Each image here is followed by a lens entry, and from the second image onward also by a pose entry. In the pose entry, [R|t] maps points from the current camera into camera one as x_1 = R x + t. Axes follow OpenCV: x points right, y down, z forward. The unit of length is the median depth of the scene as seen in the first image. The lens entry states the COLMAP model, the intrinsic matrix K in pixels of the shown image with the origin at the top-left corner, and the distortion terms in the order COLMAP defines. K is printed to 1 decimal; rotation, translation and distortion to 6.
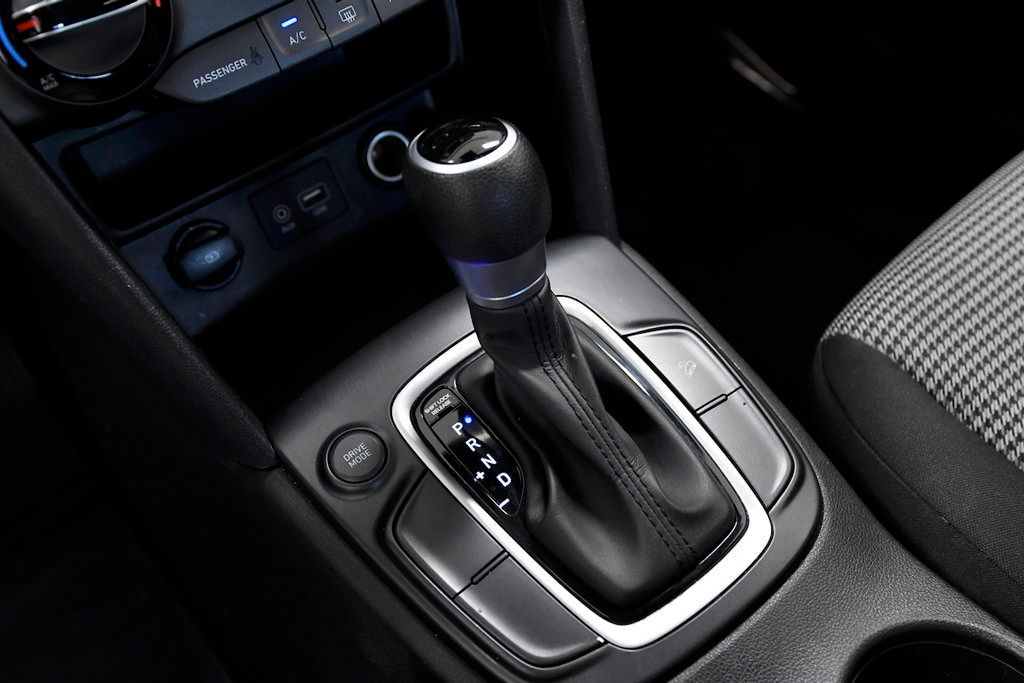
lens RADIAL K [[1098.3, 0, 514.2], [0, 1098.3, 362.6], [0, 0, 1]] dist [-0.044992, 0.000000]
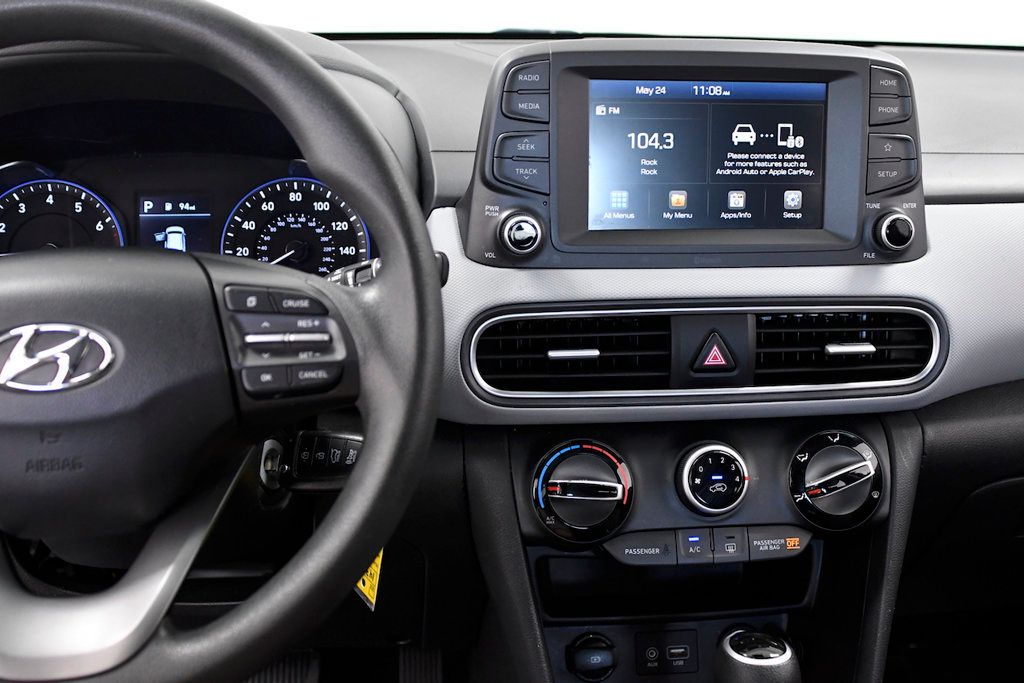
lens RADIAL K [[1098.3, 0, 506.0], [0, 1098.3, 334.7], [0, 0, 1]] dist [-0.044992, 0.000000]
pose [[0.839995, 0.278679, -0.465560, 0.231452], [-0.457158, 0.825655, -0.330606, 0.104736], [0.292259, 0.490542, 0.820947, -0.569263]]
